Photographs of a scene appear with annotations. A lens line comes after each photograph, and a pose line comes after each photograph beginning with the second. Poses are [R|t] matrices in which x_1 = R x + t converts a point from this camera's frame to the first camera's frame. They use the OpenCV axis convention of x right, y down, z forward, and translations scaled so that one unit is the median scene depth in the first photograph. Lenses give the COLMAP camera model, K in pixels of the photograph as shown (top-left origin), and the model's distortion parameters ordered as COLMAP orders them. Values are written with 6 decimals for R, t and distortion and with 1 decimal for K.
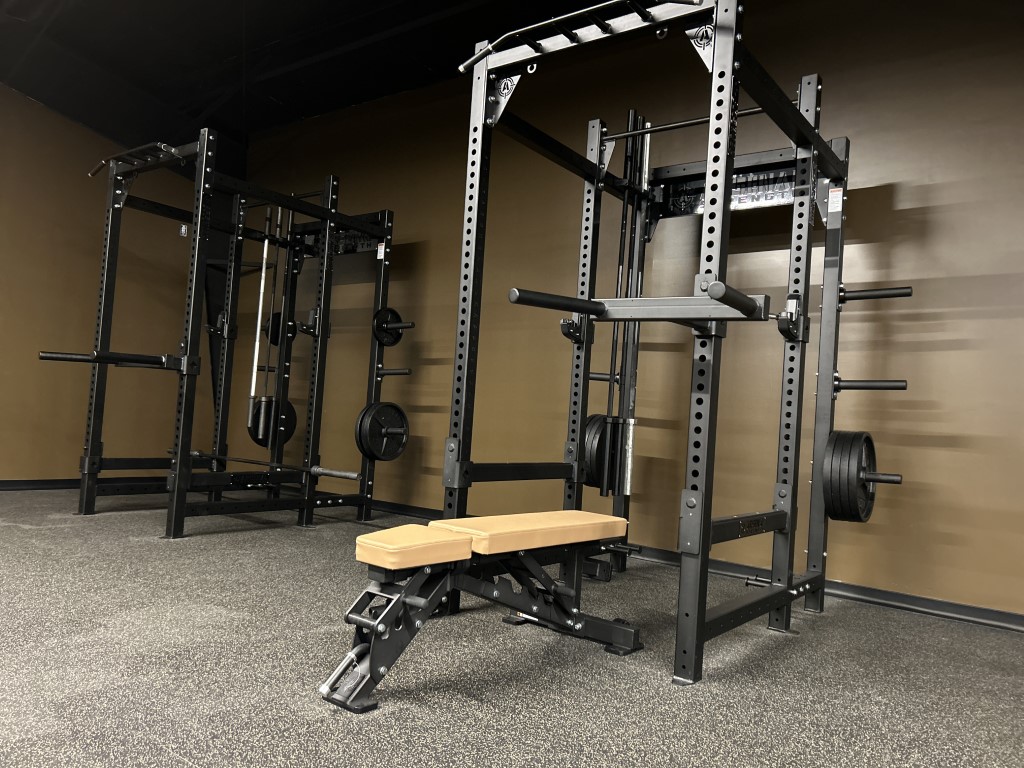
lens RADIAL K [[771.4, 0, 512.0], [0, 771.4, 384.0], [0, 0, 1]] dist [0.036642, -0.047842]
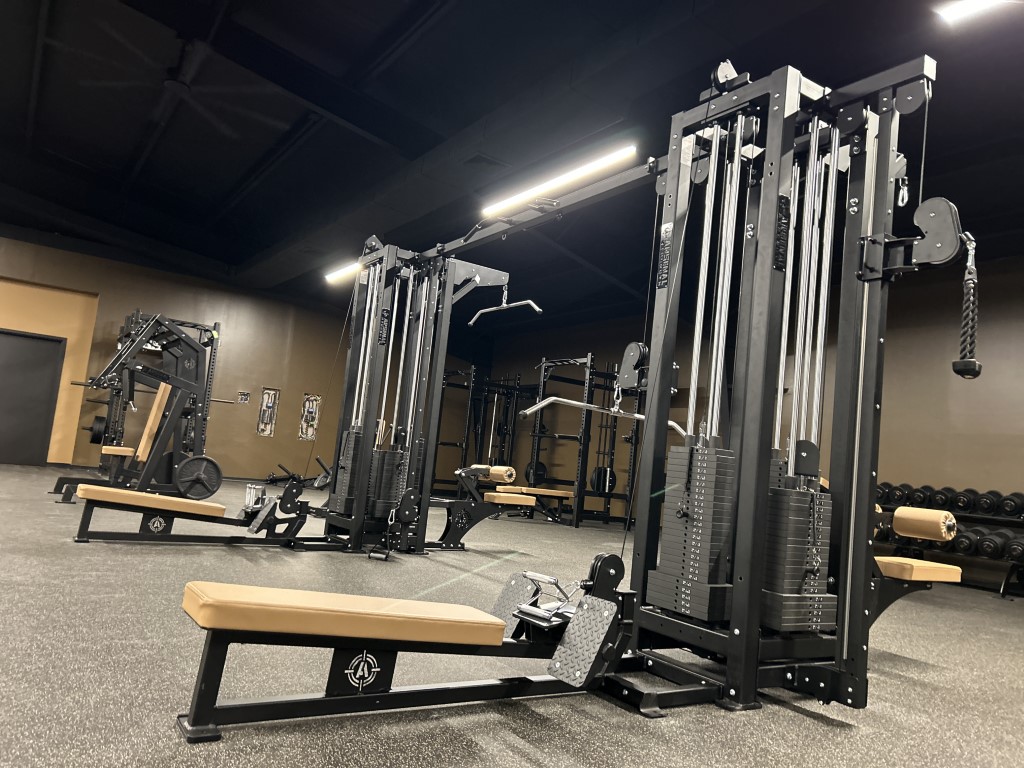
lens RADIAL K [[771.4, 0, 512.0], [0, 771.4, 384.0], [0, 0, 1]] dist [0.036642, -0.047842]
pose [[0.944314, -0.006822, -0.328976, 0.540972], [-0.023610, 0.995803, -0.088423, -0.002214], [0.328199, 0.091267, 0.940189, -1.299371]]
